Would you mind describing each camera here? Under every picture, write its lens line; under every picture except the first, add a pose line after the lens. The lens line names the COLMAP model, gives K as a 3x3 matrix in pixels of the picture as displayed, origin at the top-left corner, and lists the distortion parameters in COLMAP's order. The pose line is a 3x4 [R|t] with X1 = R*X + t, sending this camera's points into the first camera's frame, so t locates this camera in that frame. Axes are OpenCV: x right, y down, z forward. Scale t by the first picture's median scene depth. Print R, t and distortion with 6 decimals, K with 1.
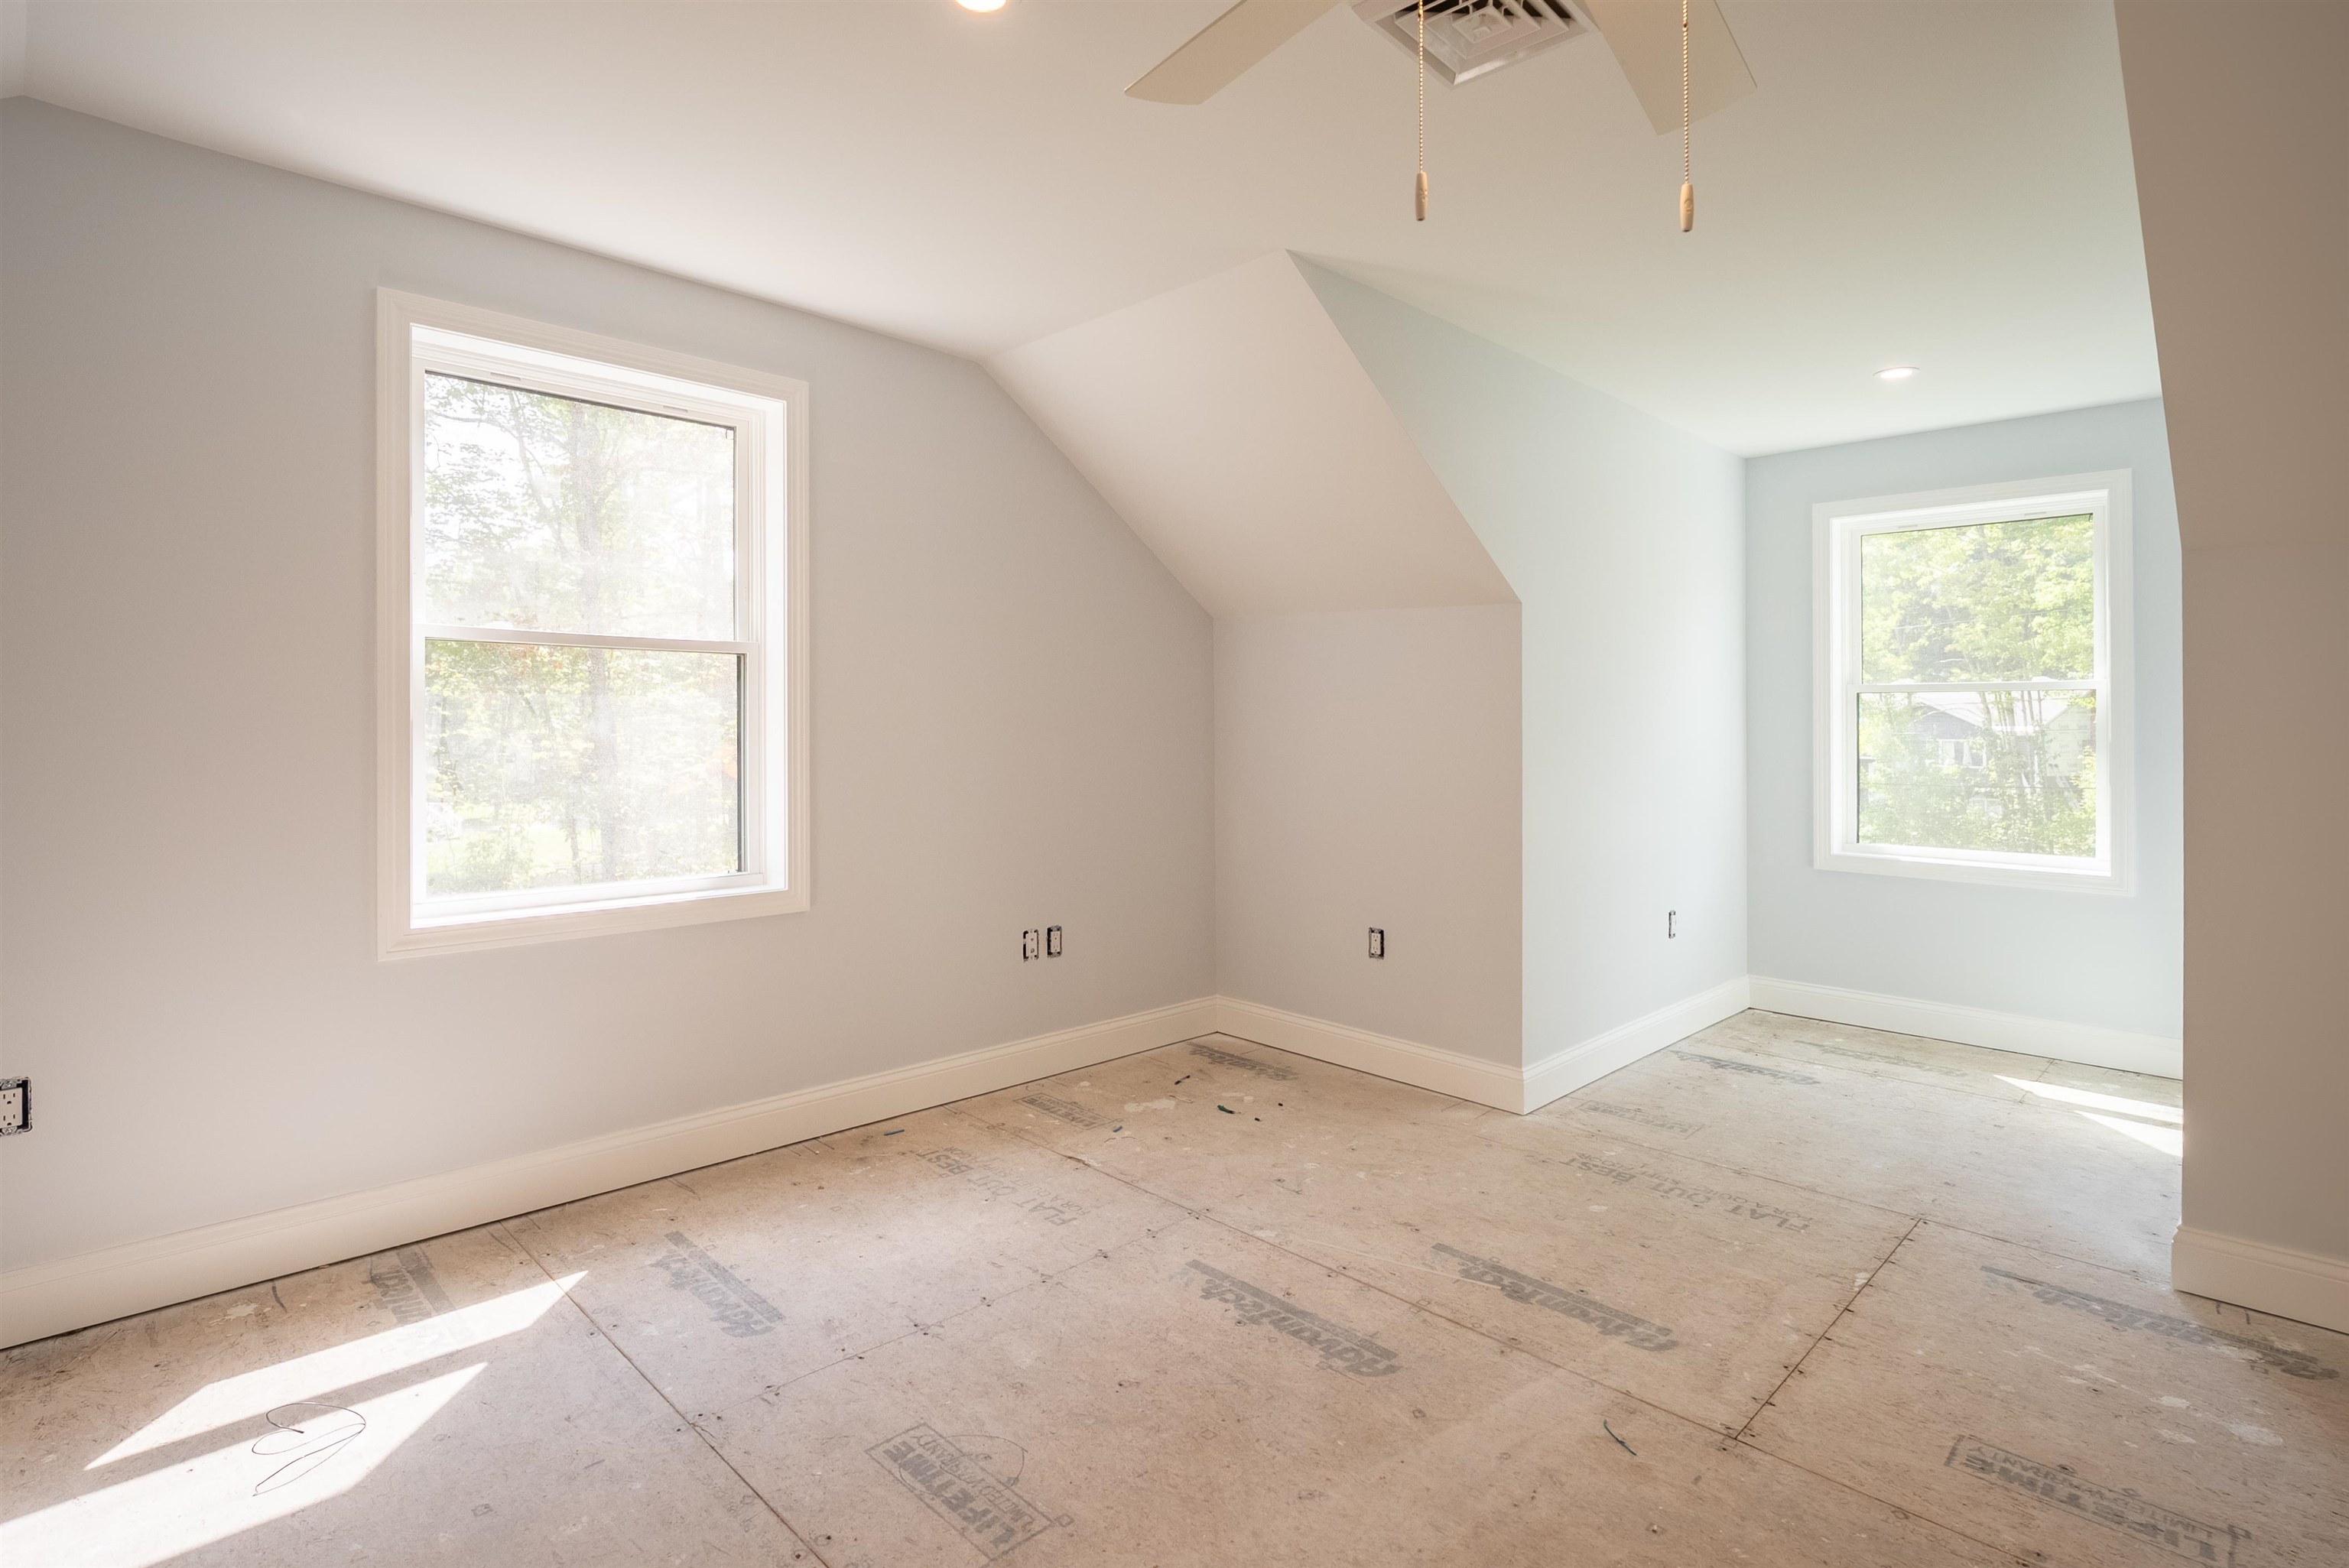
lens RADIAL K [[1161.0, 0, 1187.0], [0, 1161.0, 709.0], [0, 0, 1]] dist [-0.012830, -0.000179]
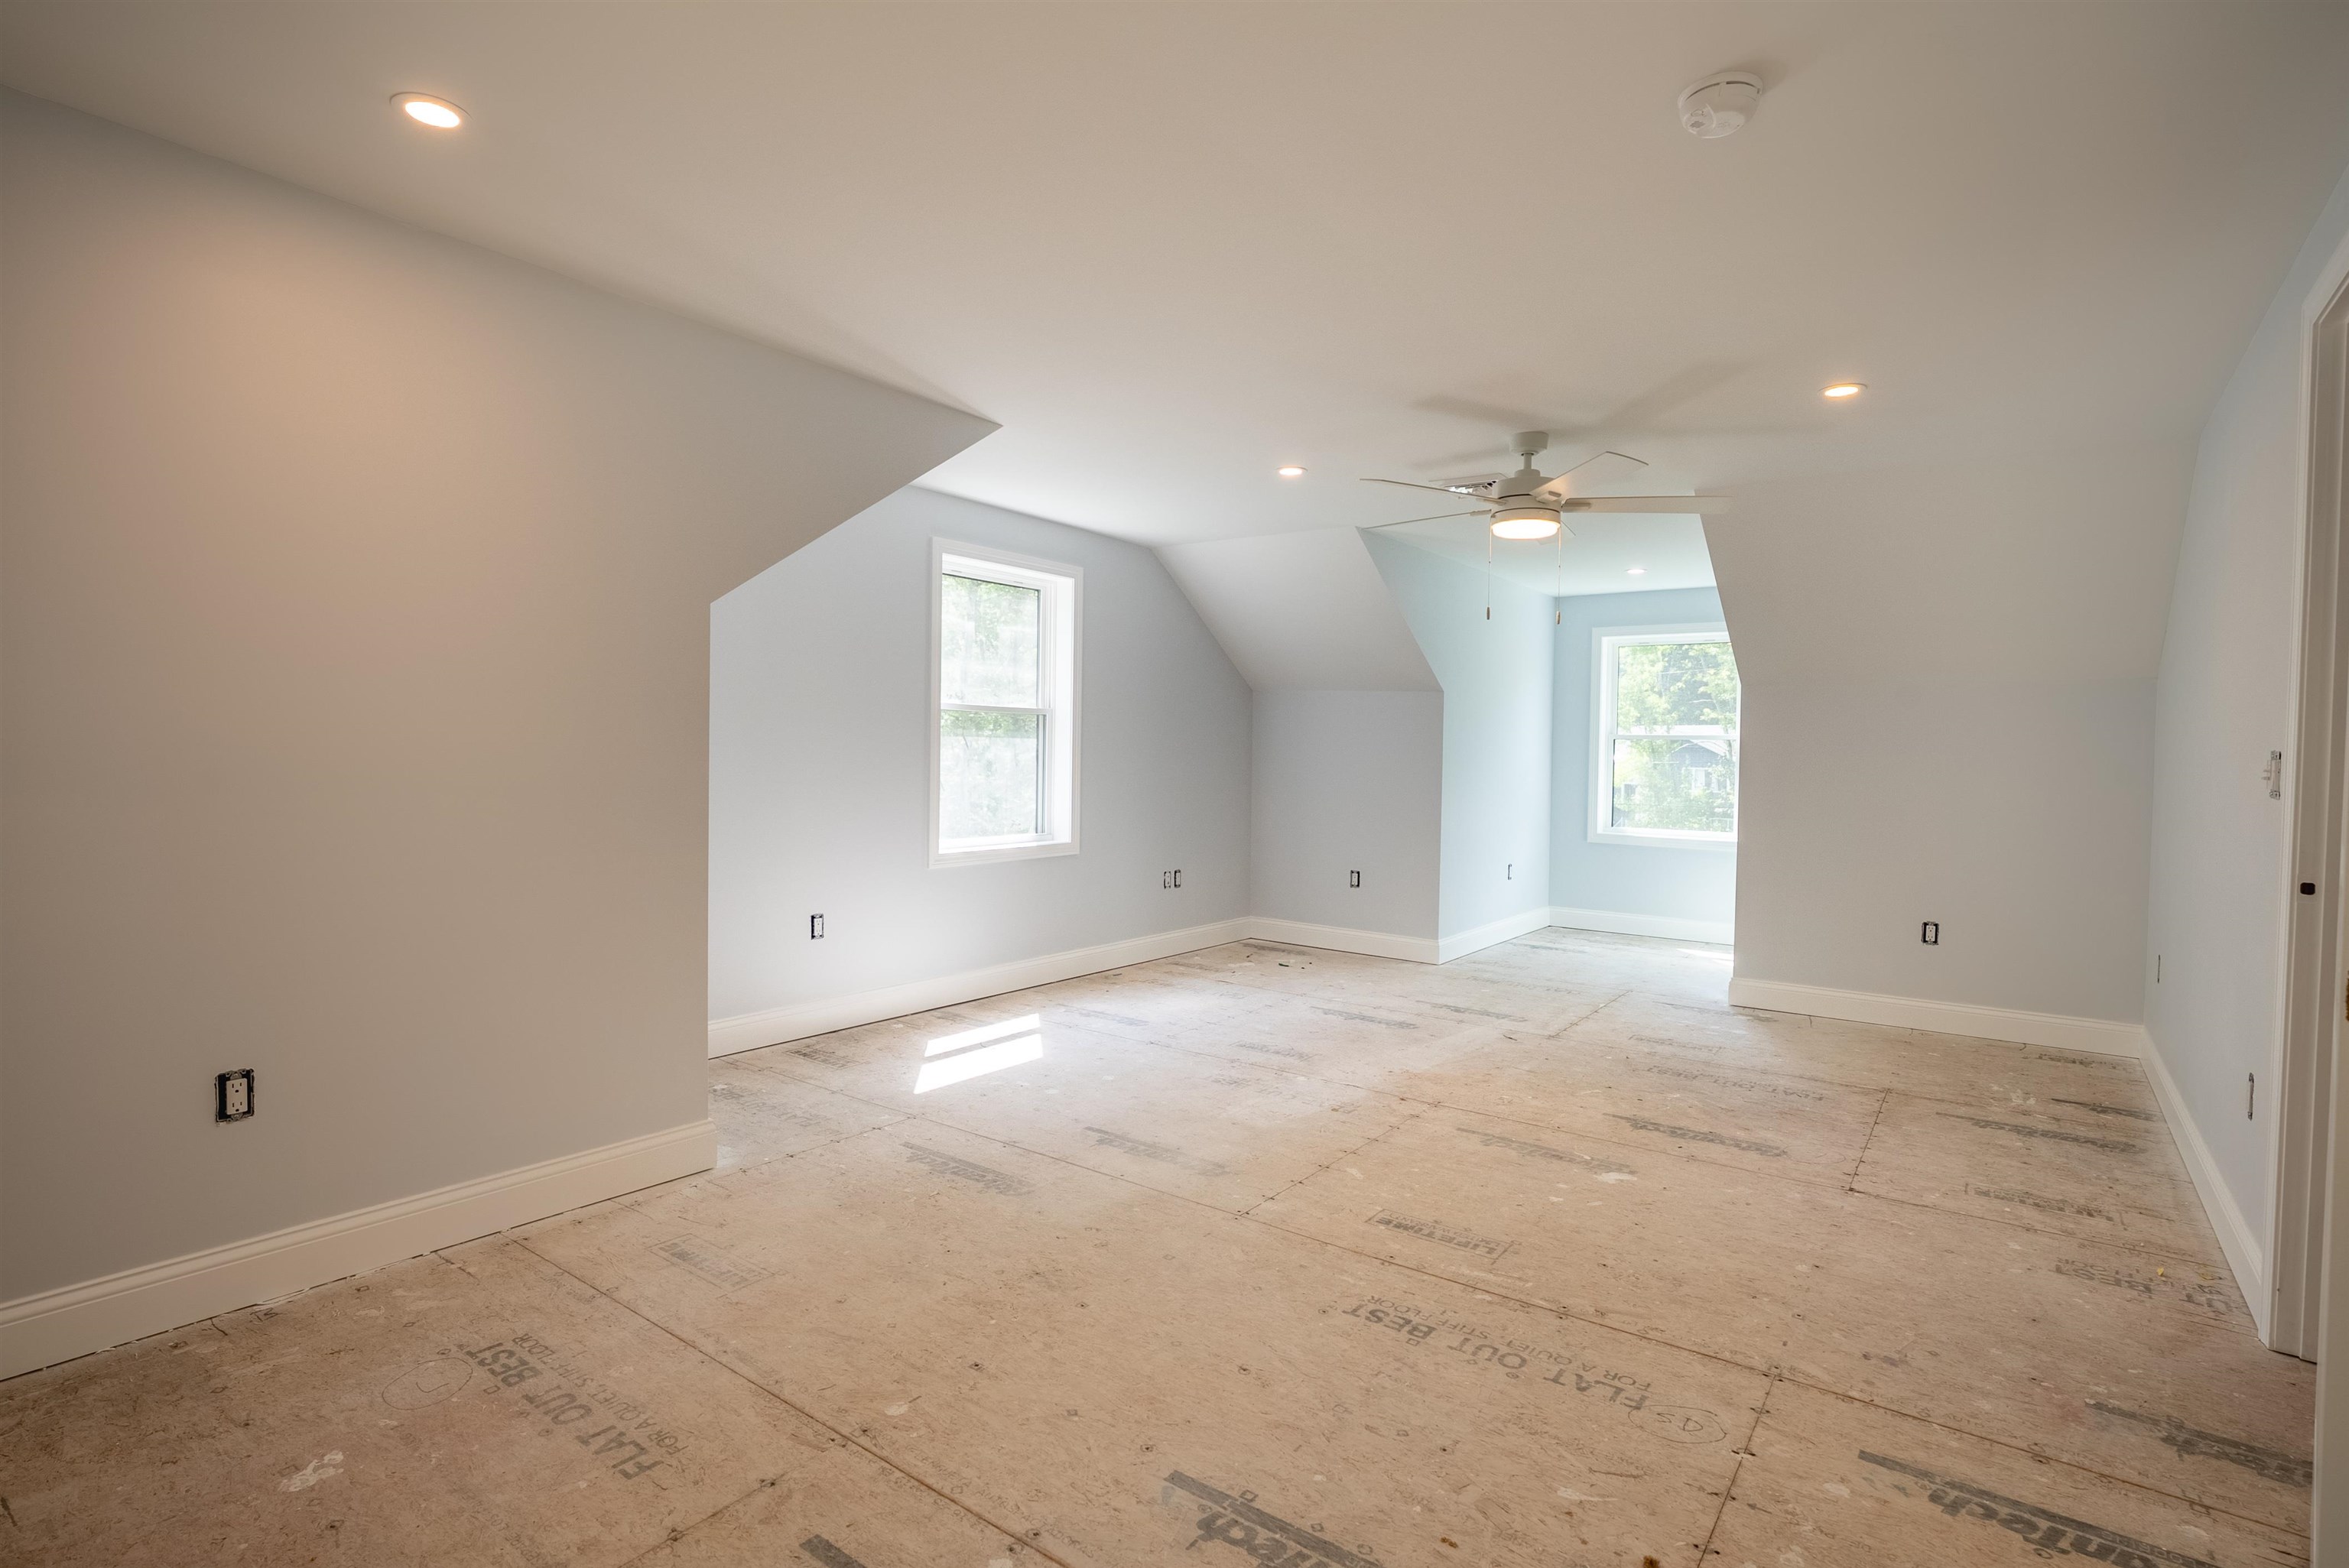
lens RADIAL K [[1160.0, 0, 1173.1], [0, 1160.0, 773.4], [0, 0, 1]] dist [-0.013197, 0.000028]
pose [[0.988901, 0.007954, 0.148360, -0.428244], [-0.013285, 0.999300, 0.034978, -0.019687], [-0.147978, -0.036561, 0.988315, -0.803619]]
